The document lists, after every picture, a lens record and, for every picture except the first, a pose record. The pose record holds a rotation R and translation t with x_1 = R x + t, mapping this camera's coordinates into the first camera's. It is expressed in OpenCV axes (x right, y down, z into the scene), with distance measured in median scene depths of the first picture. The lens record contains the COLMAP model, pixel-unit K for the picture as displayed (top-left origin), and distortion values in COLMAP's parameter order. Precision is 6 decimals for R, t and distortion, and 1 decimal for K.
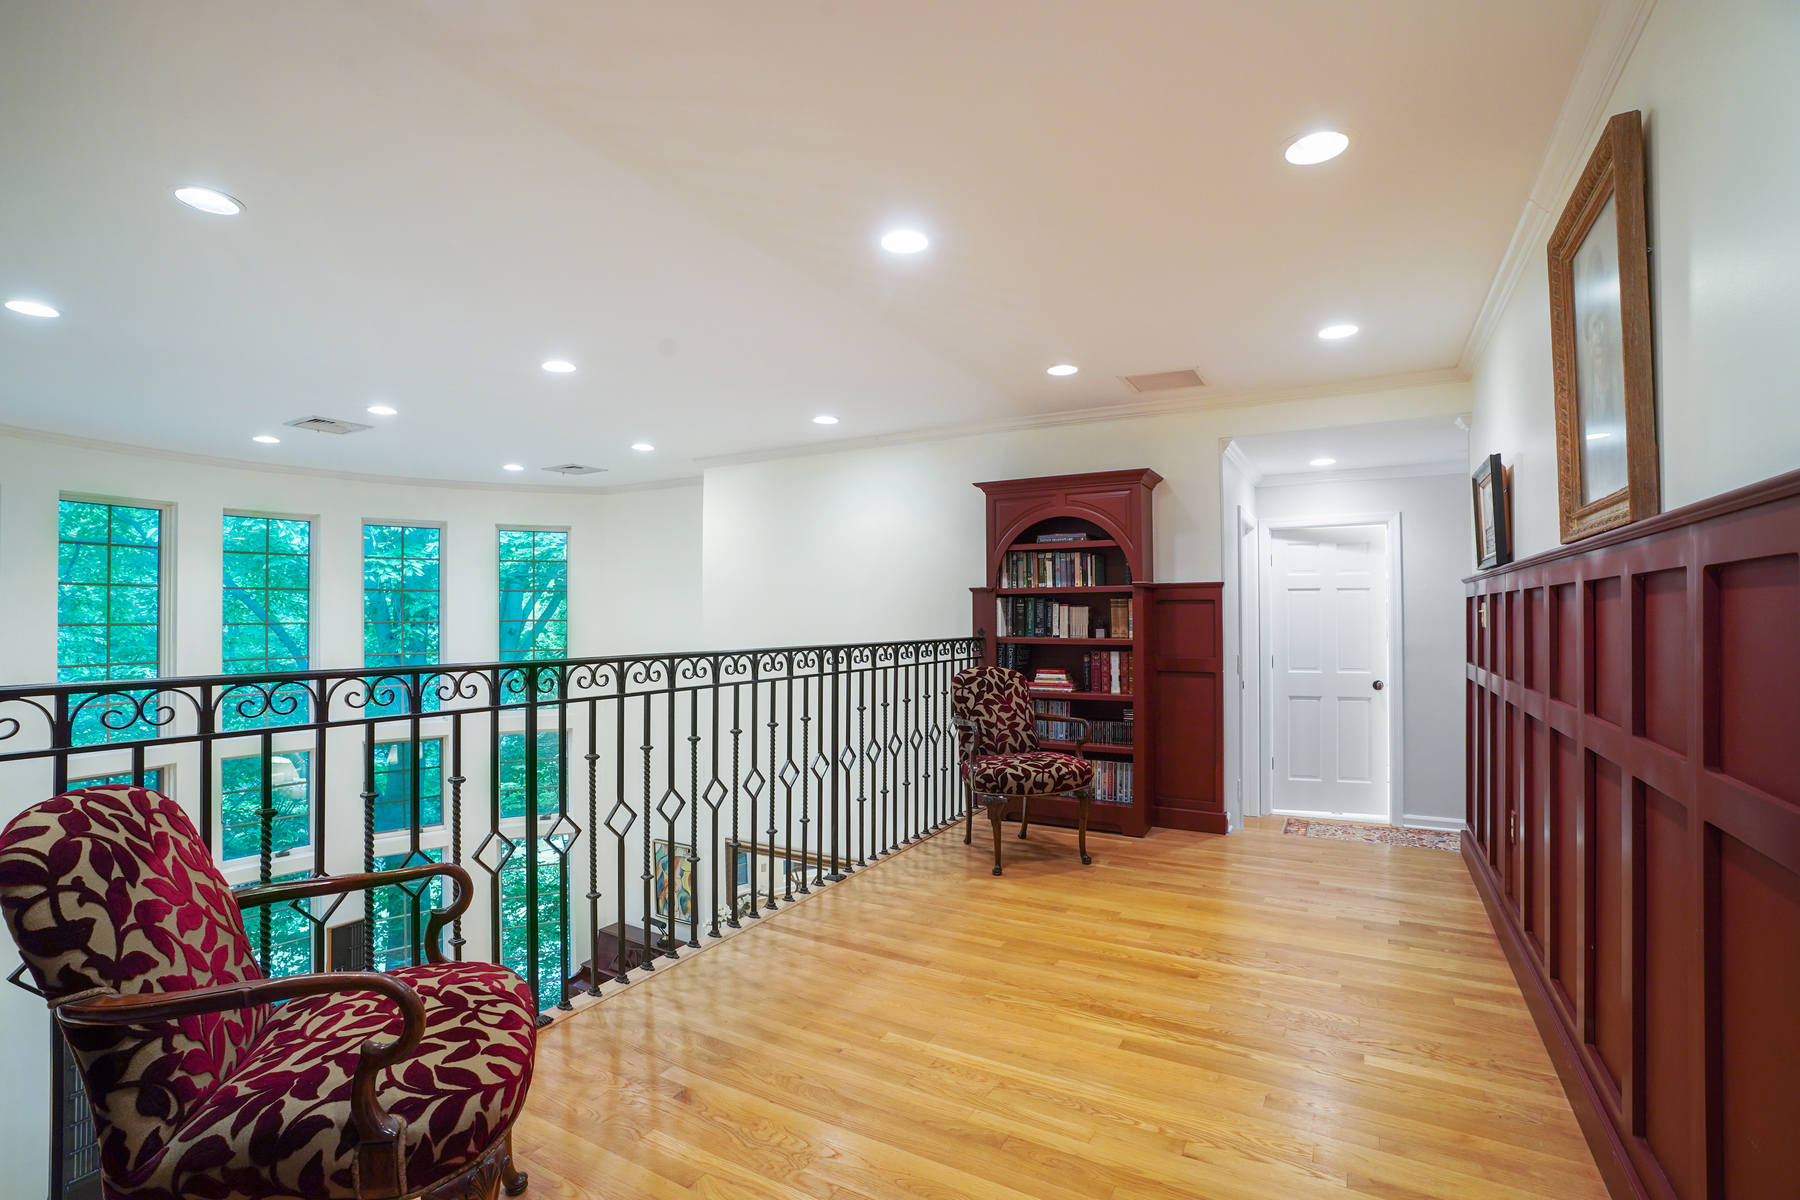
lens RADIAL K [[831.9, 0, 886.2], [0, 831.9, 588.9], [0, 0, 1]] dist [-0.050989, 0.011291]
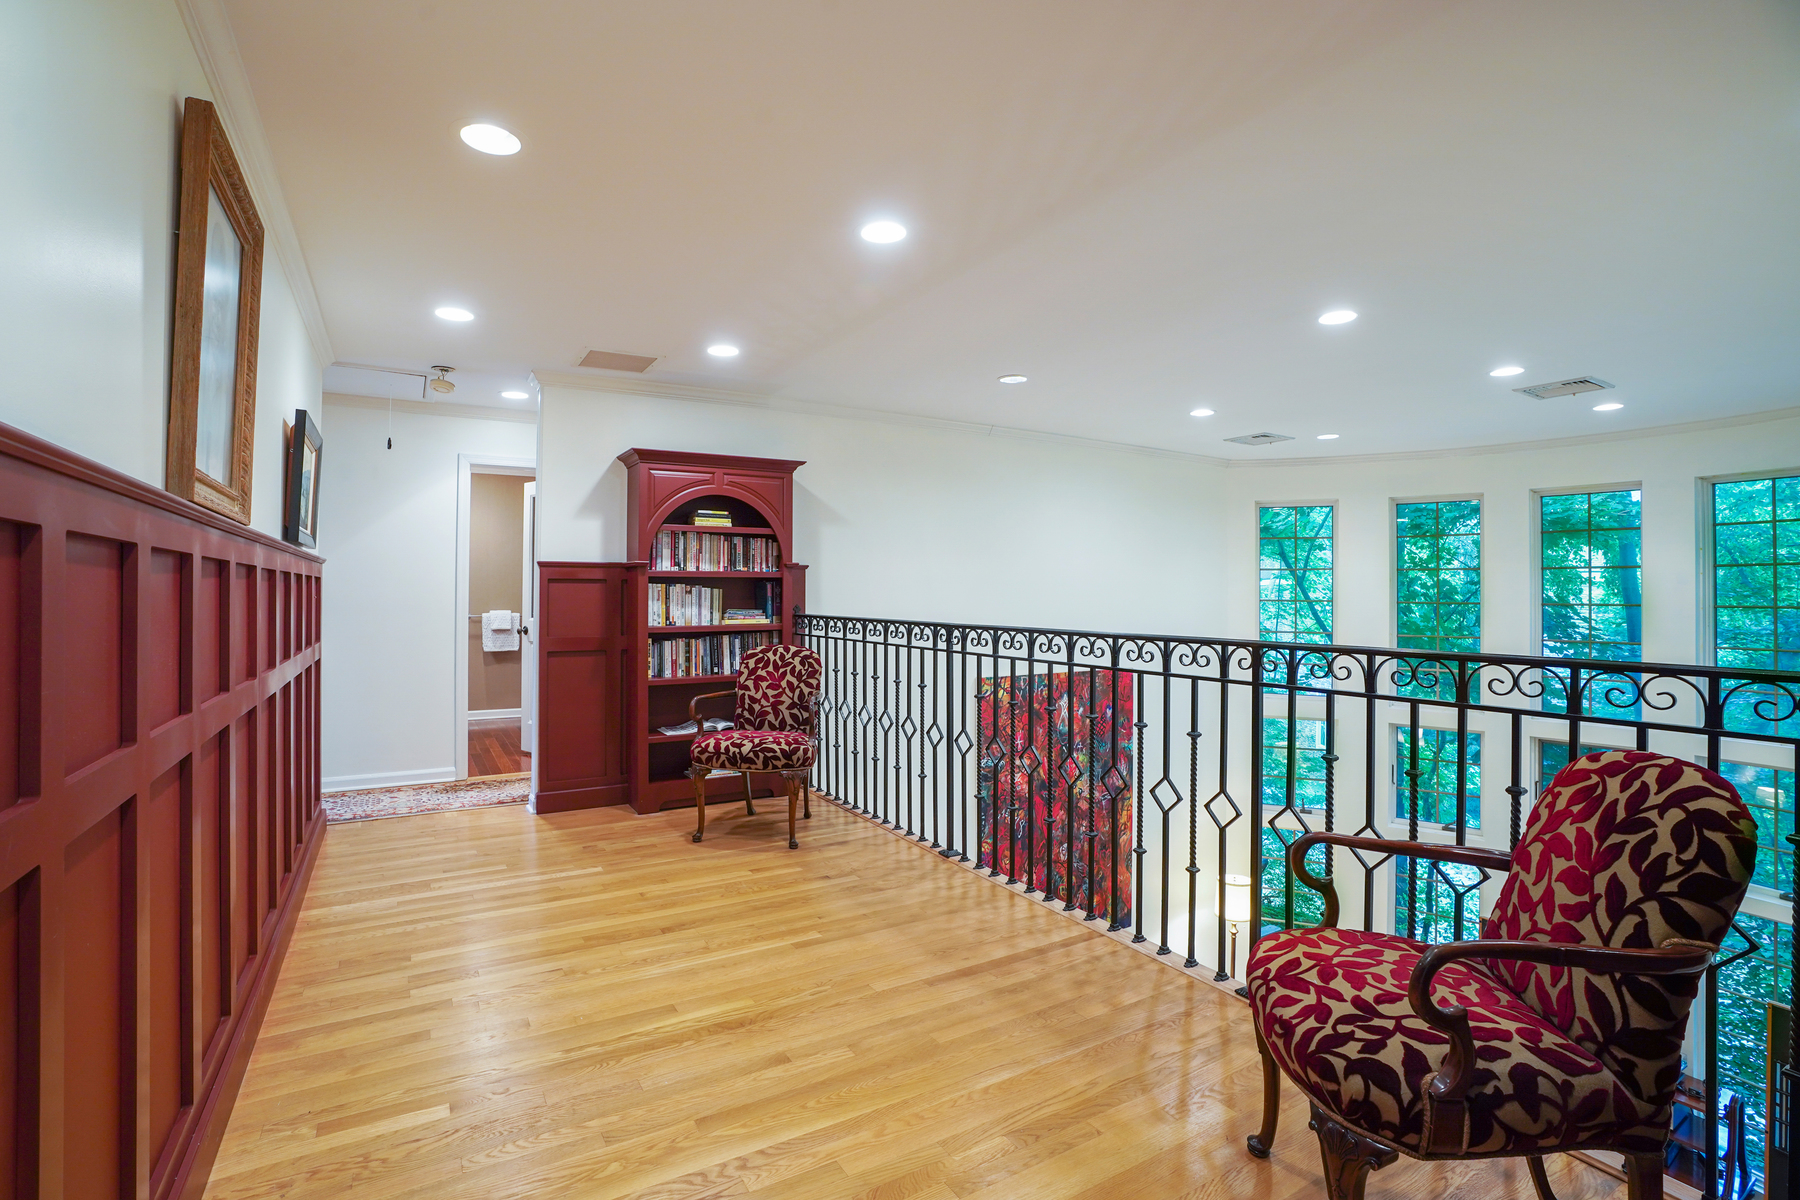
lens RADIAL K [[831.9, 0, 888.1], [0, 831.9, 616.5], [0, 0, 1]] dist [-0.050989, 0.011291]
pose [[-0.492035, 0.022771, -0.870277, 0.834100], [0.025337, 0.999609, 0.011830, 0.043994], [0.870207, -0.016230, -0.492420, 1.397748]]
